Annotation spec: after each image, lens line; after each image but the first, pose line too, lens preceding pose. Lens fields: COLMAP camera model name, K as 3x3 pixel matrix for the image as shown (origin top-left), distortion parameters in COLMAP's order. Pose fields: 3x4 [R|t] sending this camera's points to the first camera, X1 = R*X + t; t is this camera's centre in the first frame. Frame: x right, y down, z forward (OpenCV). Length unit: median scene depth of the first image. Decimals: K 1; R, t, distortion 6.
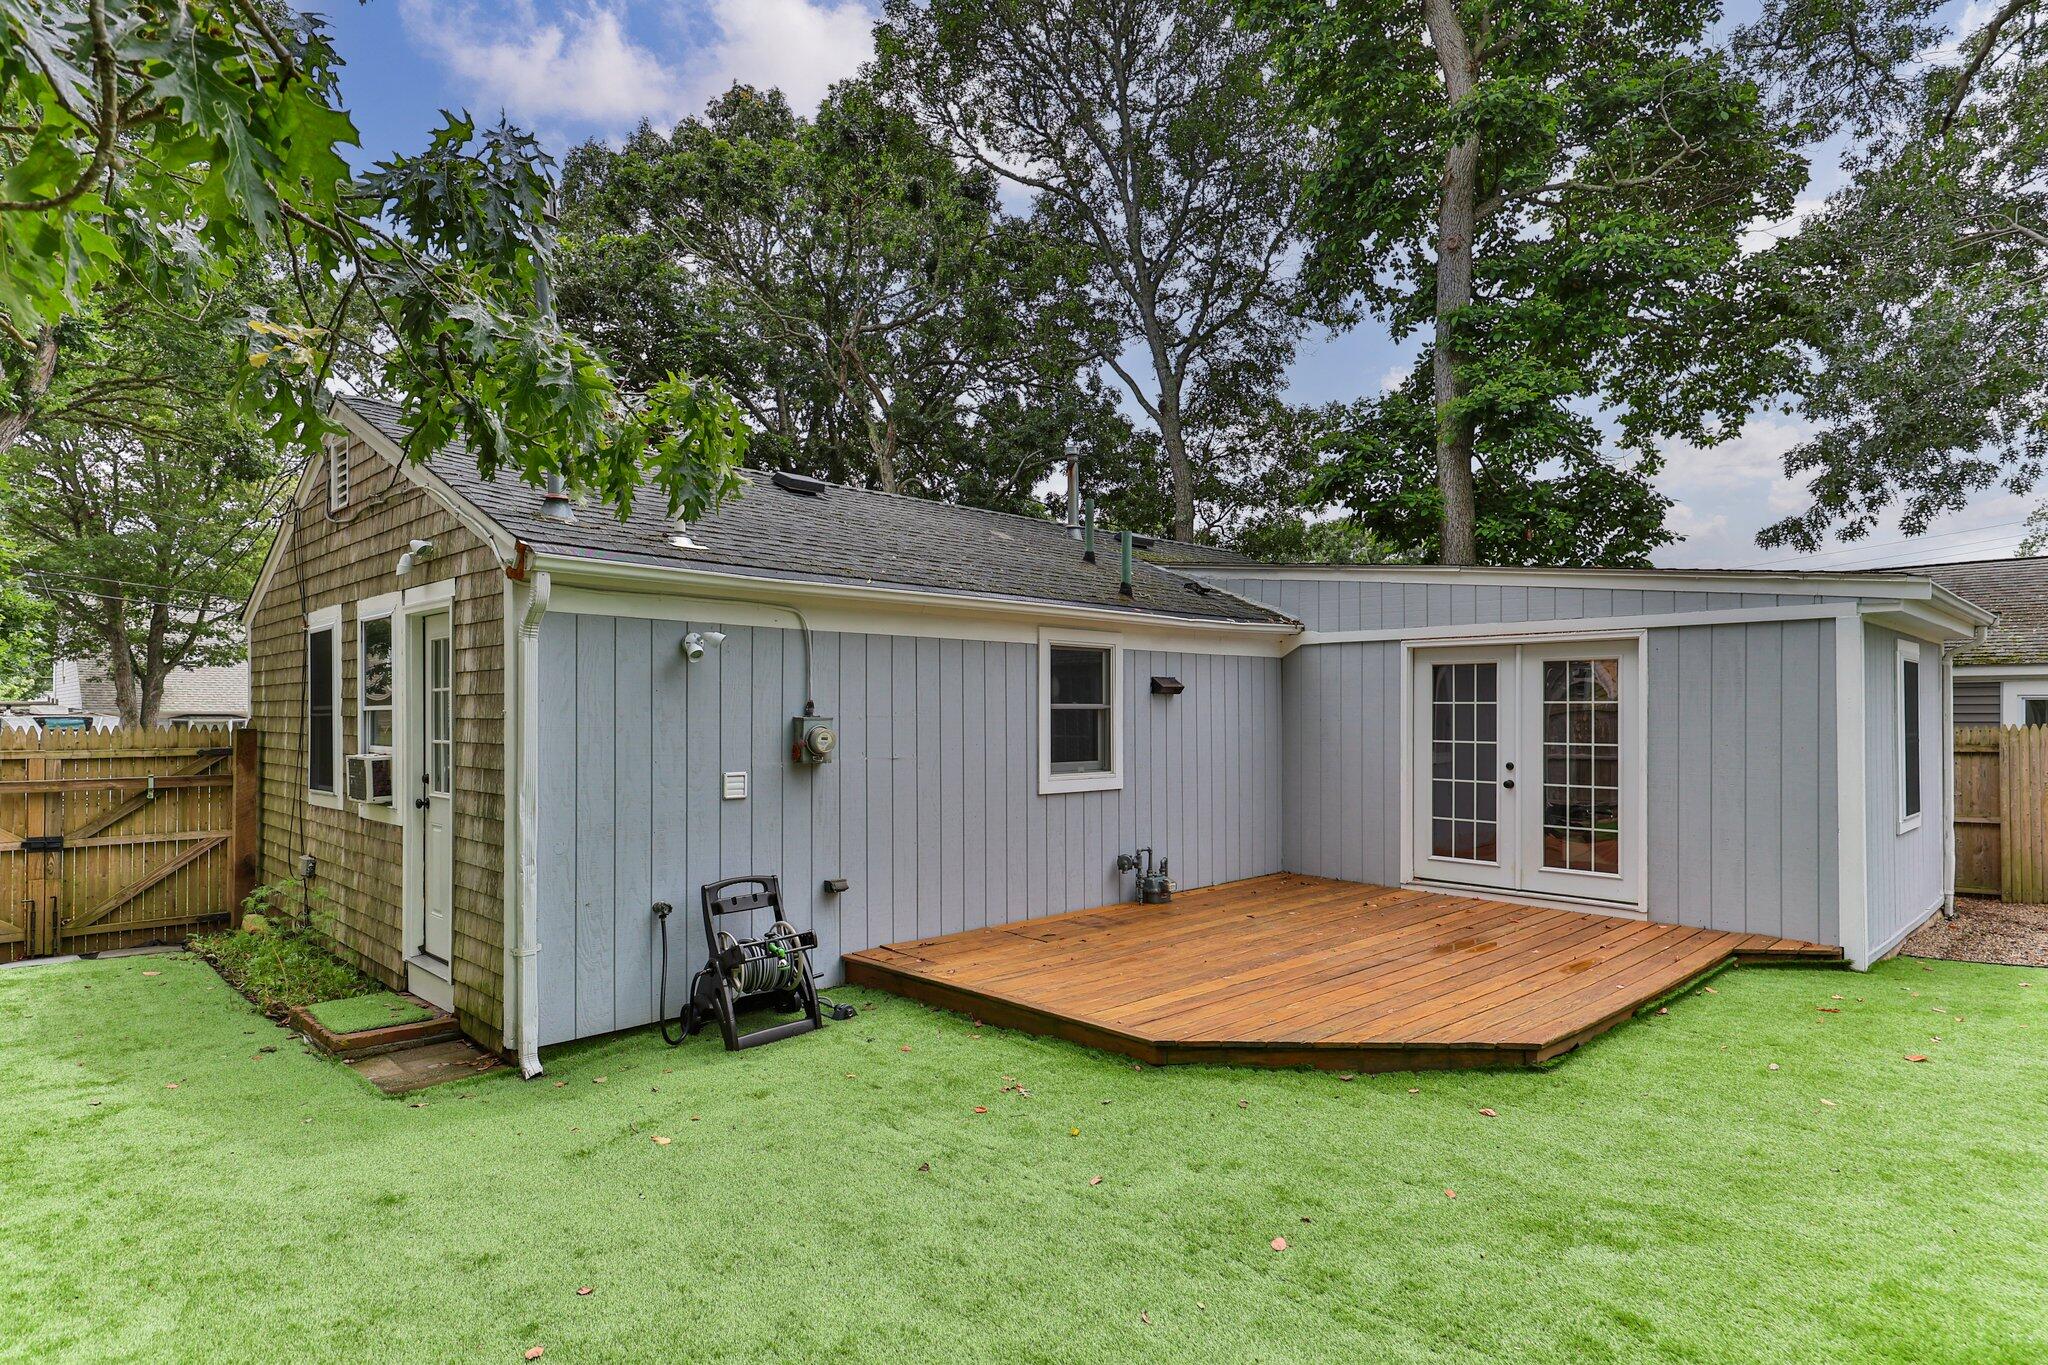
lens RADIAL K [[1117.2, 0, 1051.3], [0, 1117.2, 700.9], [0, 0, 1]] dist [0.016770, -0.000669]
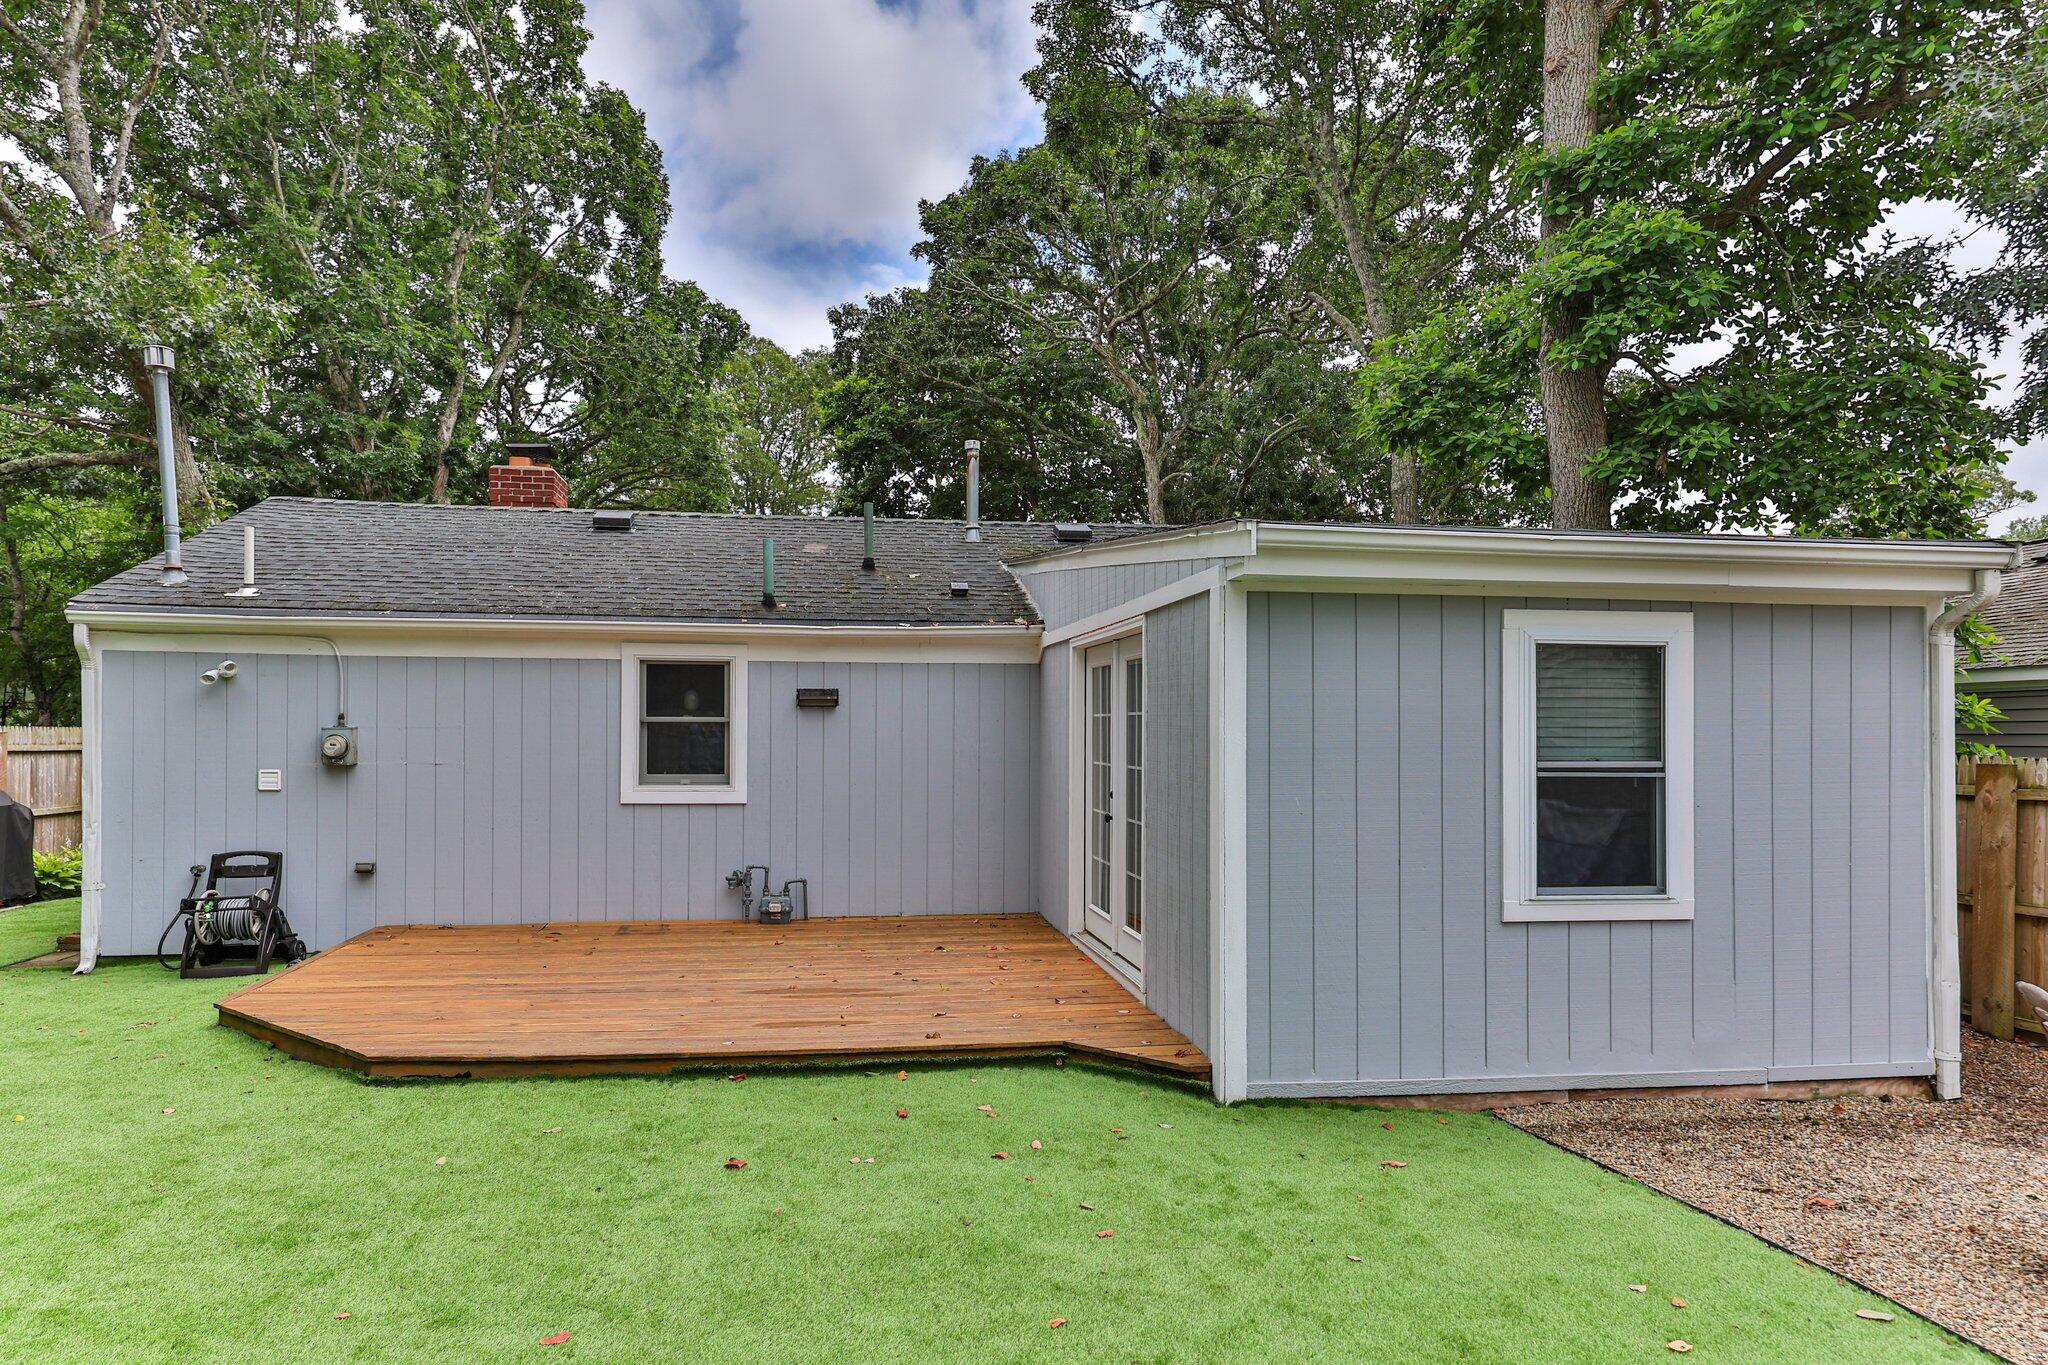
lens RADIAL K [[1154.2, 0, 990.4], [0, 1154.2, 740.7], [0, 0, 1]] dist [0.004402, -0.002331]
pose [[0.805449, 0.002690, -0.592658, 0.940948], [0.000975, 0.999982, 0.005863, 0.019704], [0.592664, -0.005300, 0.805433, 0.346118]]
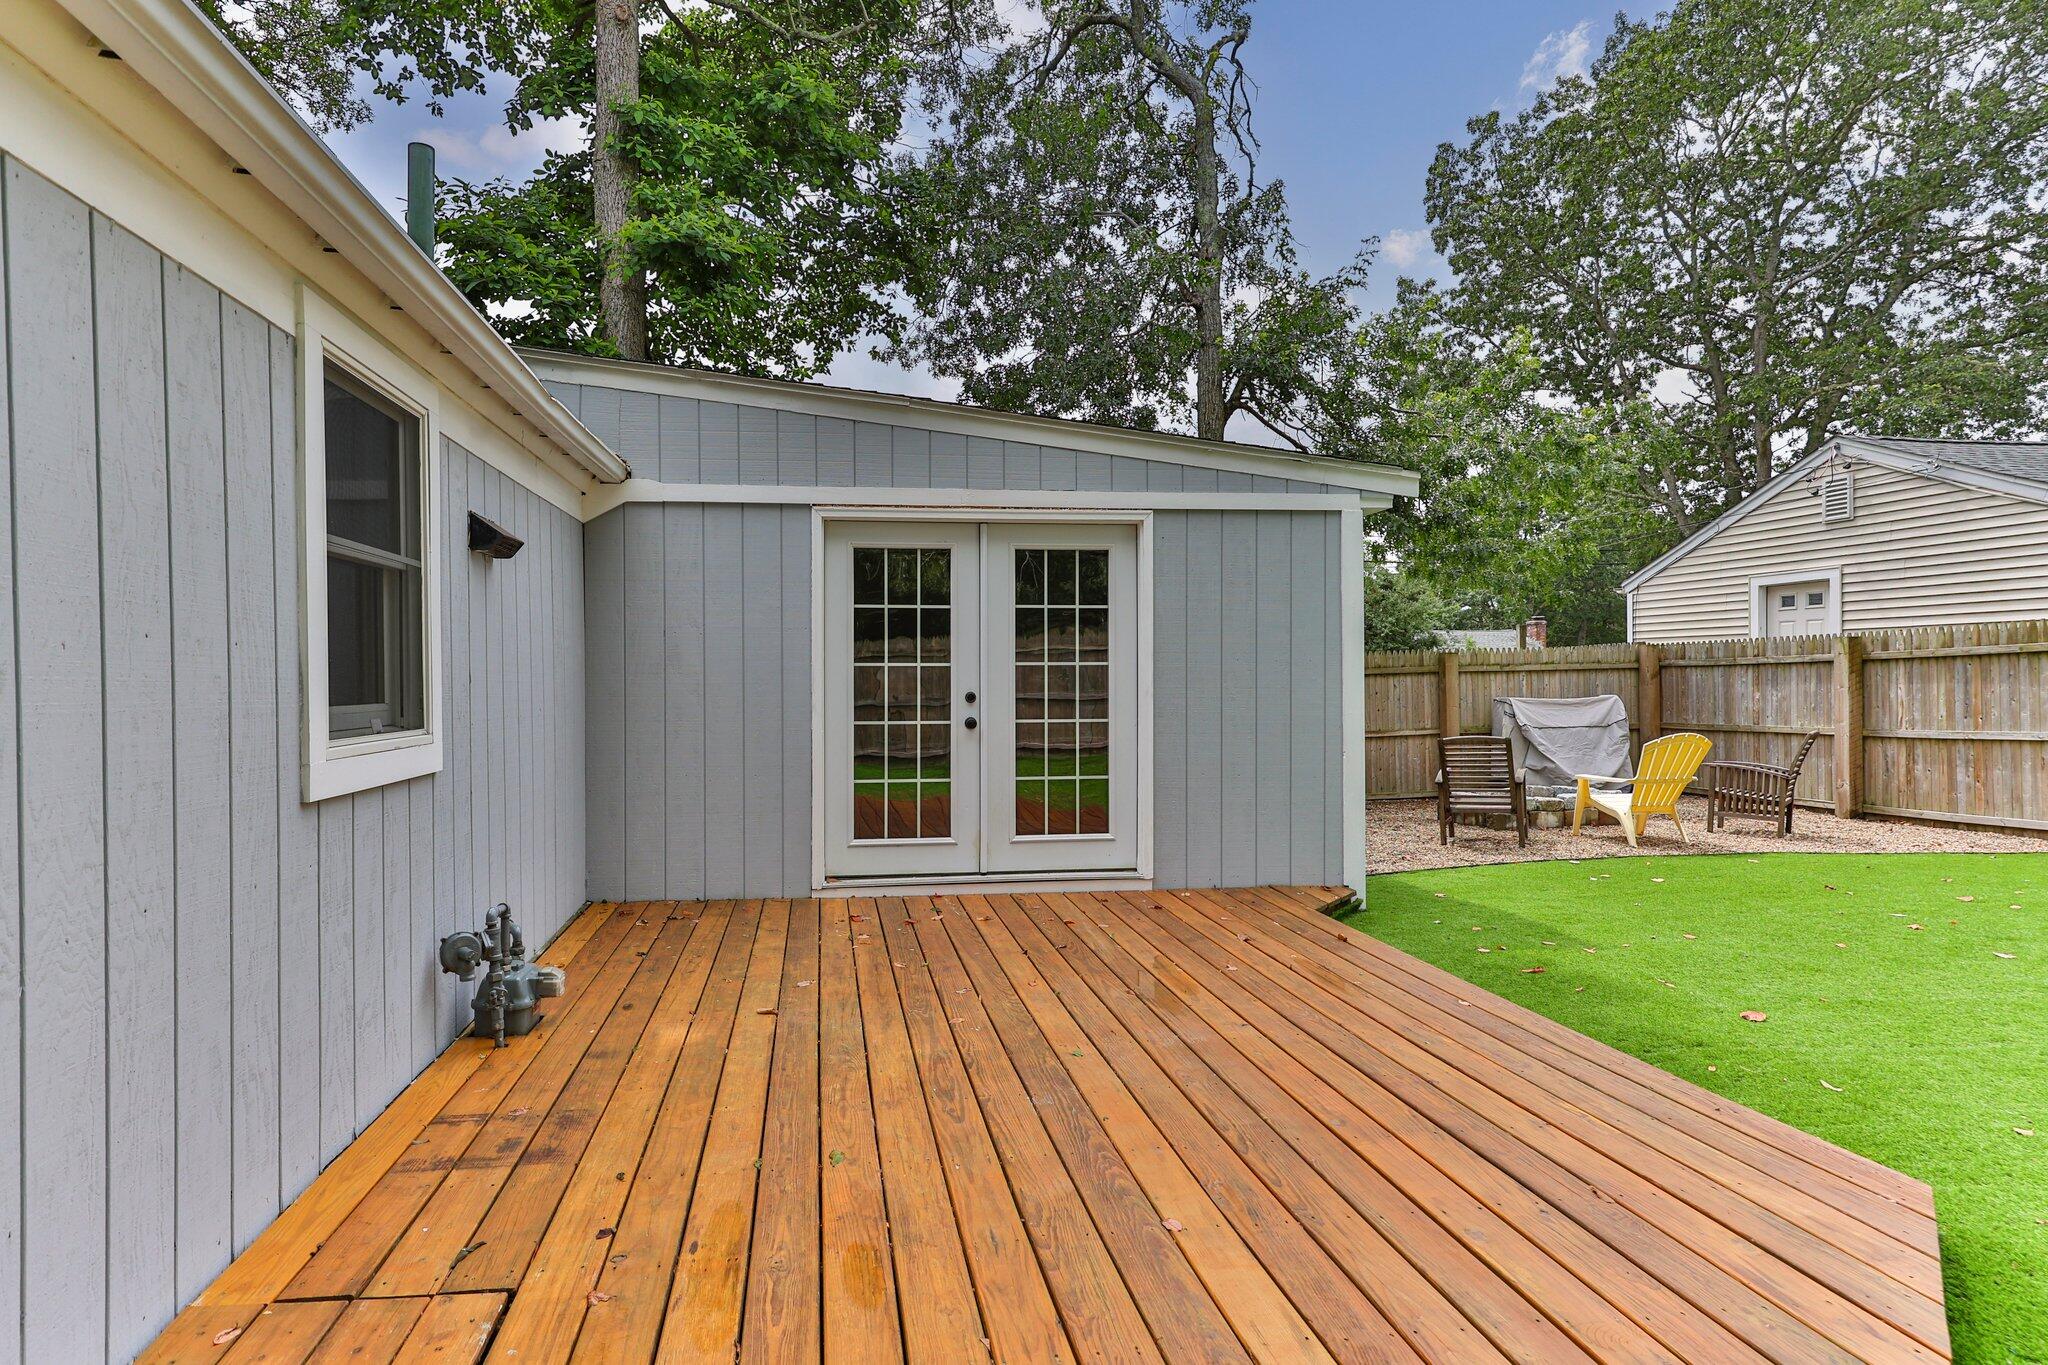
lens RADIAL K [[1117.2, 0, 1018.1], [0, 1117.2, 678.2], [0, 0, 1]] dist [0.016770, -0.000669]
pose [[0.613553, -0.010982, 0.789577, -0.145407], [0.000845, 0.999912, 0.013251, 0.044158], [-0.789653, -0.007464, 0.613508, 0.655386]]
